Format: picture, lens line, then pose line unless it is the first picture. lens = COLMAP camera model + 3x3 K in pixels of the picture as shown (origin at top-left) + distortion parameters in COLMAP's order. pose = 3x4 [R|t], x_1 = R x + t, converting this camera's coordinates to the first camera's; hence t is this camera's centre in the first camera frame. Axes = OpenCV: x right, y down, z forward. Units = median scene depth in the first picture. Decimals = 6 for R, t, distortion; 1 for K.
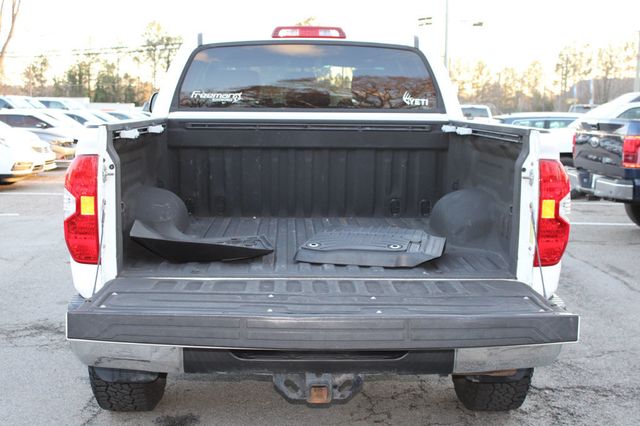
lens RADIAL K [[869.7, 0, 320.0], [0, 869.7, 213.0], [0, 0, 1]] dist [-0.046278, -0.007388]
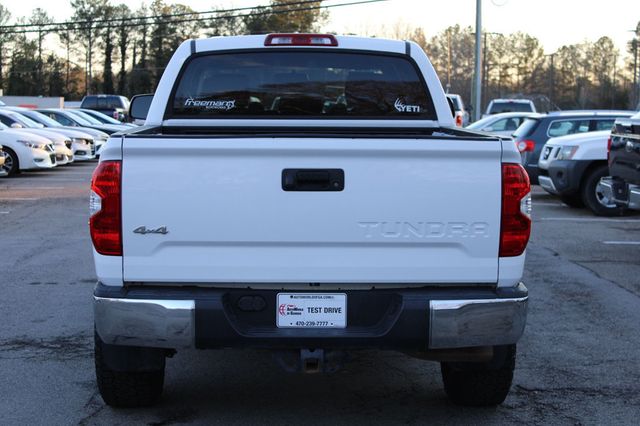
lens RADIAL K [[1180.0, 0, 320.0], [0, 1180.0, 213.0], [0, 0, 1]] dist [-0.004799, -0.025426]
pose [[0.999977, -0.003898, 0.005543, 0.000758], [0.004042, 0.999648, -0.026223, 0.028505], [-0.005439, 0.026245, 0.999641, -0.362329]]
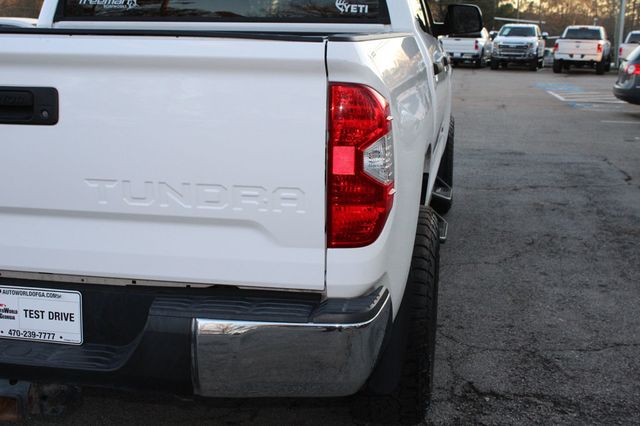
lens RADIAL K [[869.7, 0, 320.0], [0, 869.7, 213.0], [0, 0, 1]] dist [-0.046278, -0.007388]
pose [[0.979175, 0.046457, -0.197630, 0.240149], [-0.029674, 0.995761, 0.087056, -0.013763], [0.200837, -0.079378, 0.976403, 0.229628]]
